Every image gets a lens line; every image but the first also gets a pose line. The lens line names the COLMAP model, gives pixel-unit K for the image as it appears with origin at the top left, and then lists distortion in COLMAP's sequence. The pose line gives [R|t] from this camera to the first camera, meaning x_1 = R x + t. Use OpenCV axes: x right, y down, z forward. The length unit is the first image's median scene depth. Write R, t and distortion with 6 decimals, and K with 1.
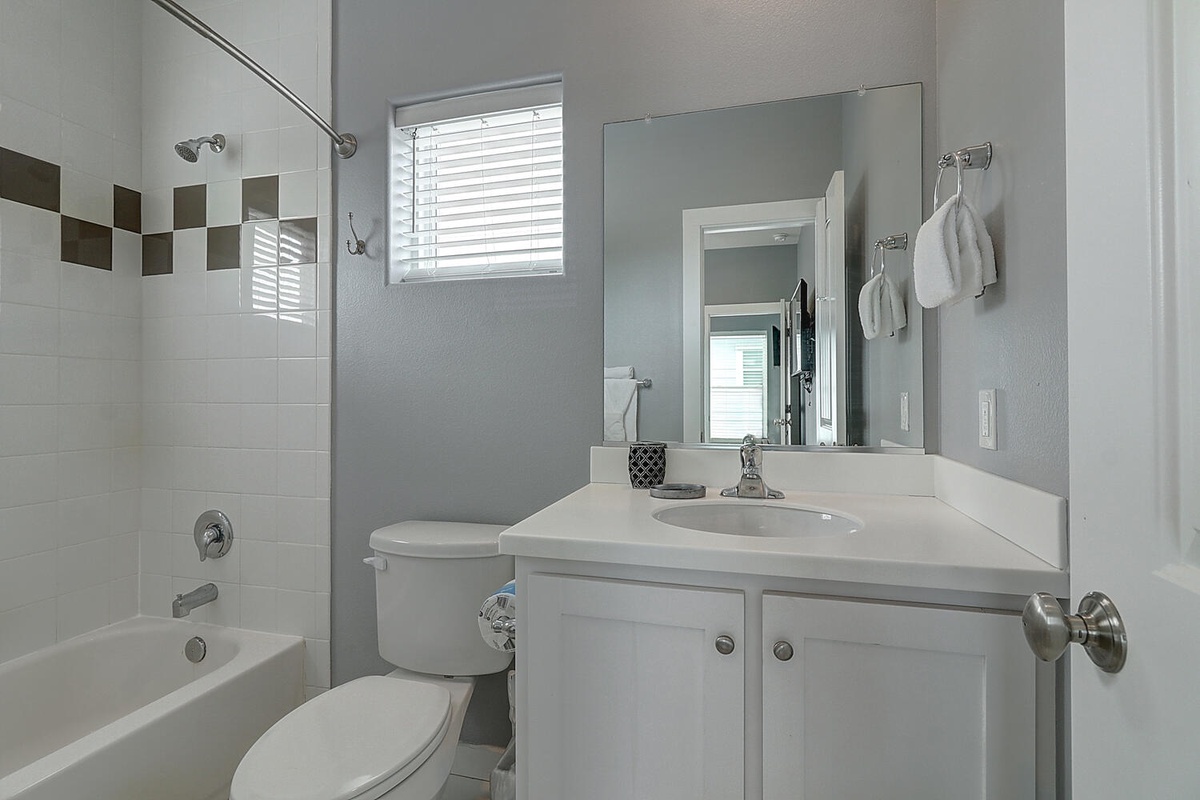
lens RADIAL K [[570.4, 0, 595.8], [0, 570.4, 402.2], [0, 0, 1]] dist [0.006158, 0.000166]
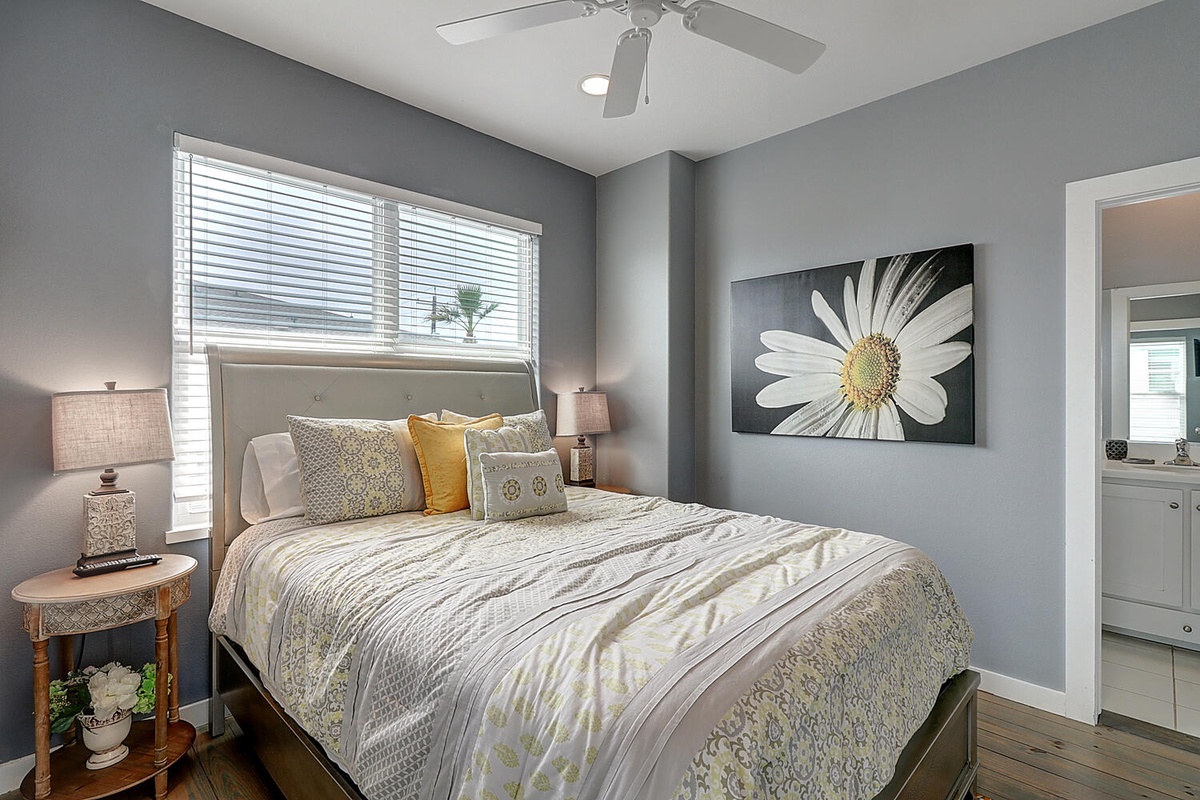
lens RADIAL K [[570.4, 0, 603.9], [0, 570.4, 395.9], [0, 0, 1]] dist [0.006158, 0.000166]
pose [[0.873080, -0.008294, -0.487506, -0.560369], [0.012958, 0.999897, 0.006194, -0.136060], [0.487404, -0.011725, 0.873098, -1.896117]]
